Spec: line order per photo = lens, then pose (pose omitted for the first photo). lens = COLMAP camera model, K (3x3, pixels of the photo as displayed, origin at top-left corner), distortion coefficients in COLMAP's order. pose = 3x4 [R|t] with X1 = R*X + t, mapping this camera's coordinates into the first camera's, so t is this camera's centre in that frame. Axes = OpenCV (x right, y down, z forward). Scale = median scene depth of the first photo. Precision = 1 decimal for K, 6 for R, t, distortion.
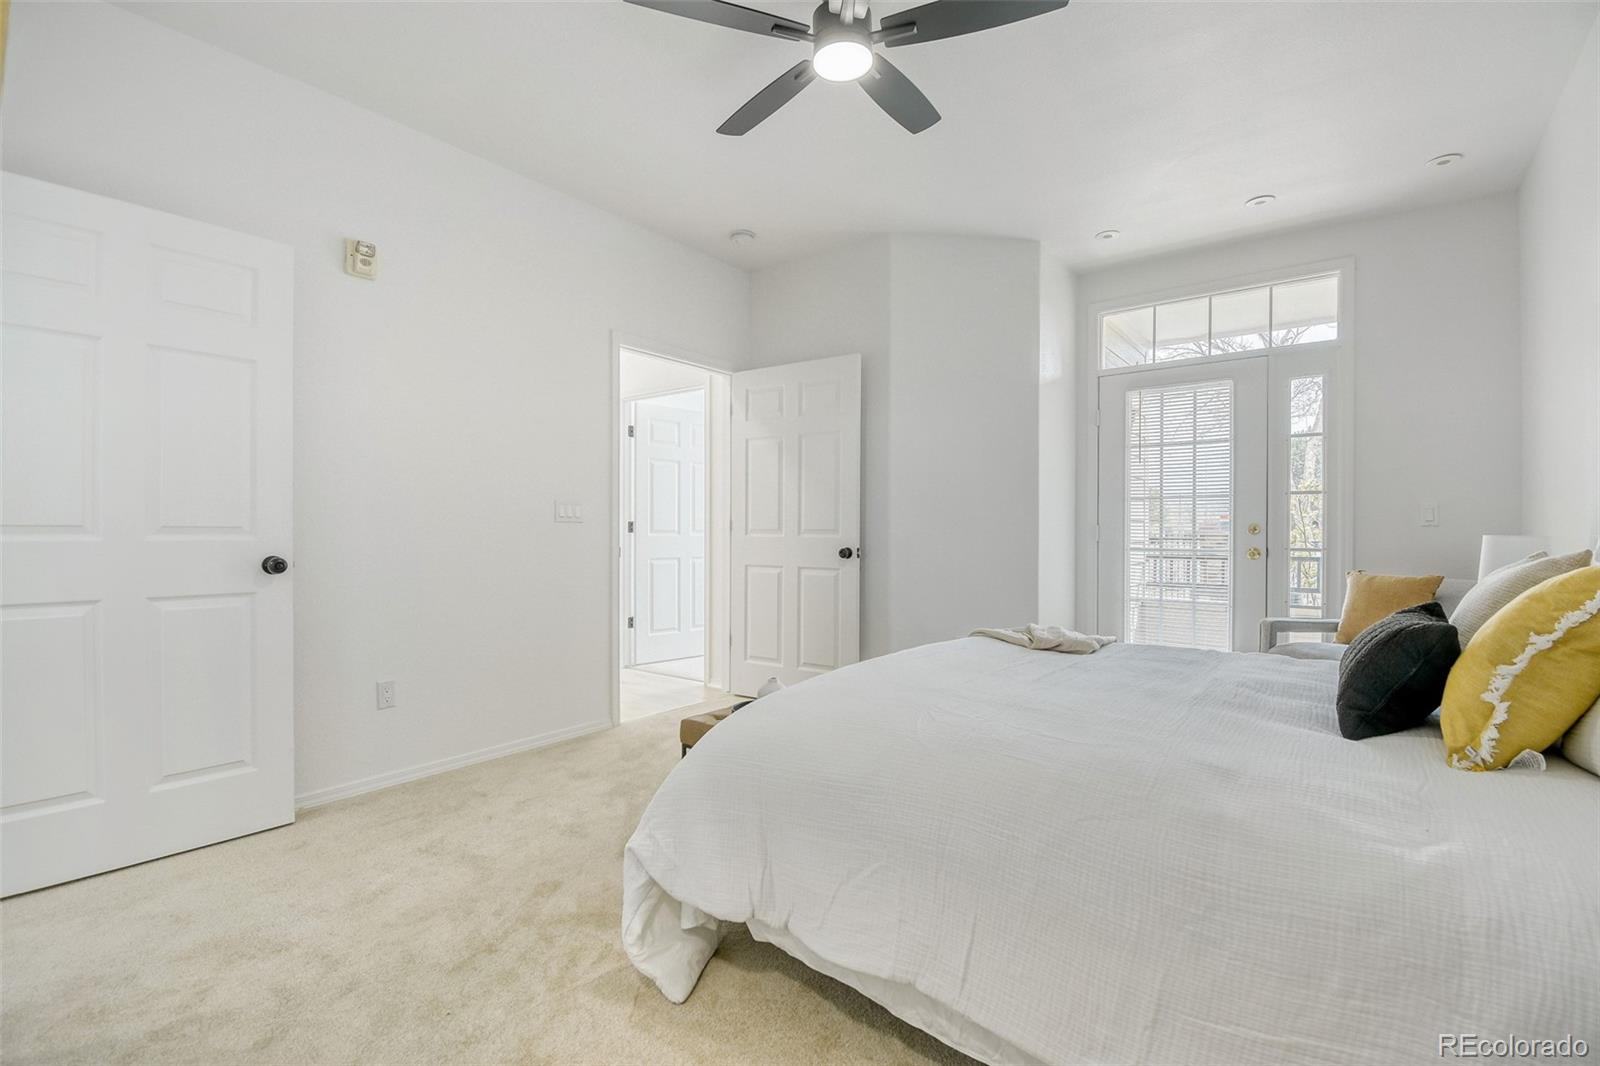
lens RADIAL K [[716.4, 0, 794.3], [0, 716.4, 540.8], [0, 0, 1]] dist [0.028536, -0.027667]
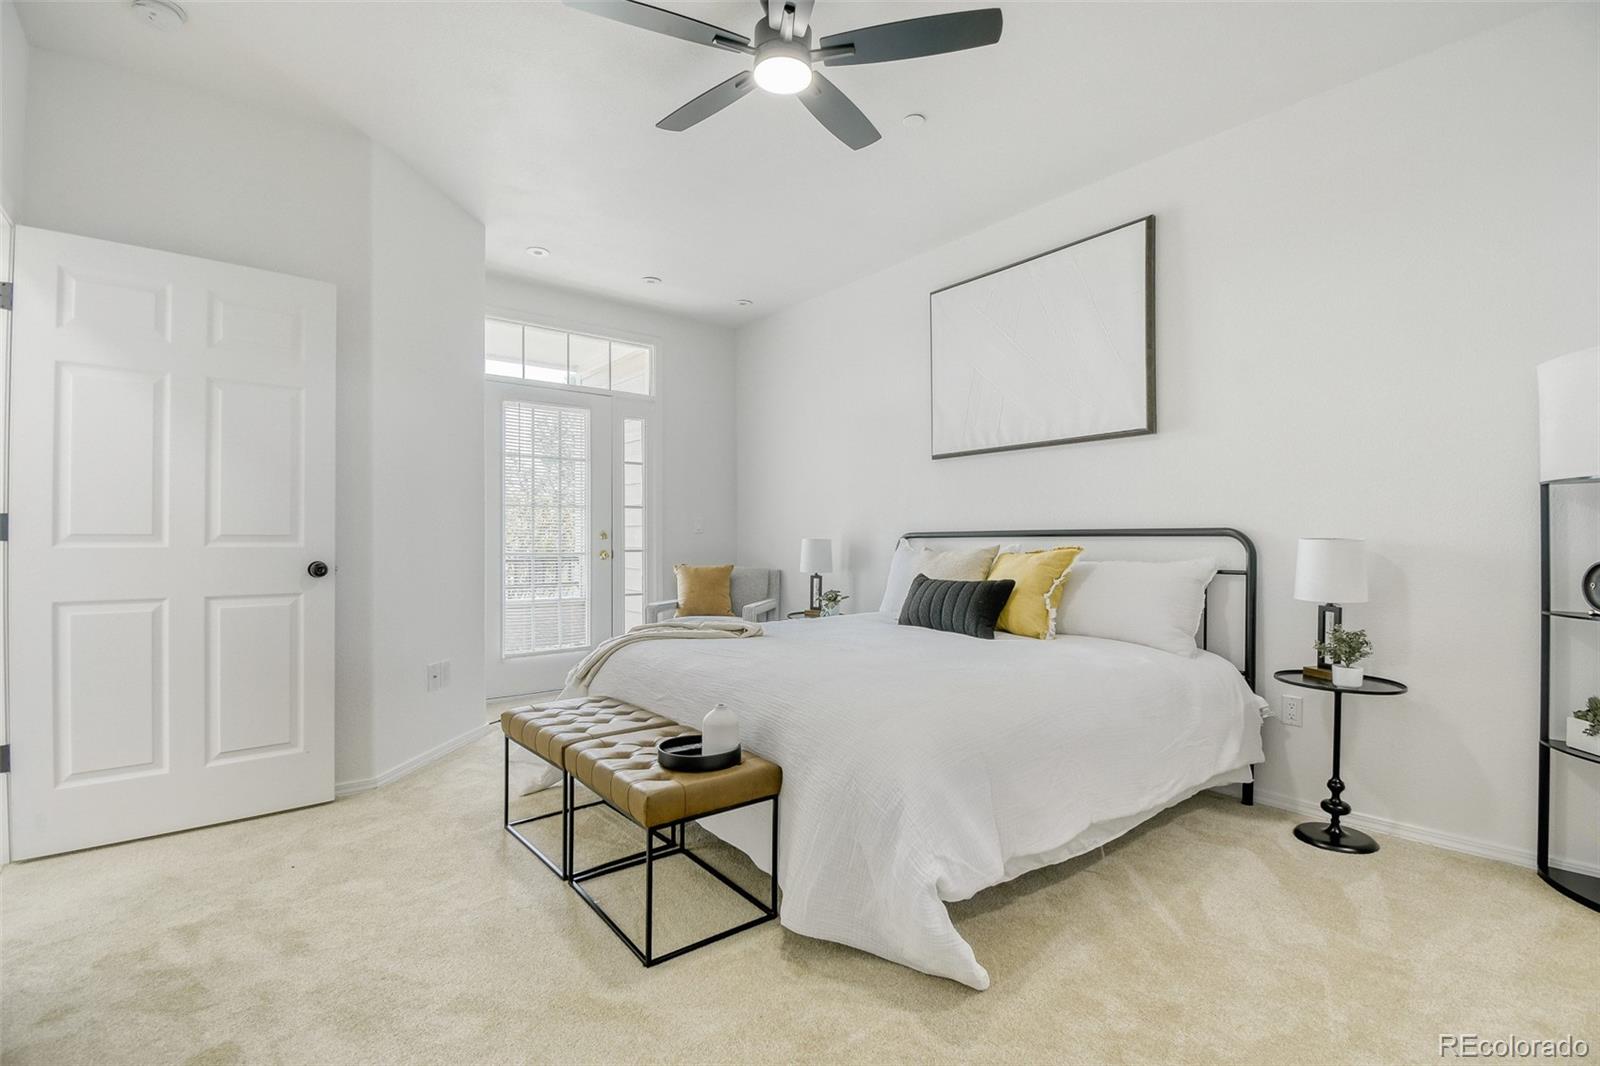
lens RADIAL K [[716.4, 0, 794.3], [0, 716.4, 540.8], [0, 0, 1]] dist [0.028536, -0.027667]
pose [[0.247594, -0.008739, 0.968824, -0.461357], [0.013880, 0.999889, 0.005472, -0.007425], [-0.968764, 0.012093, 0.247688, 0.371464]]
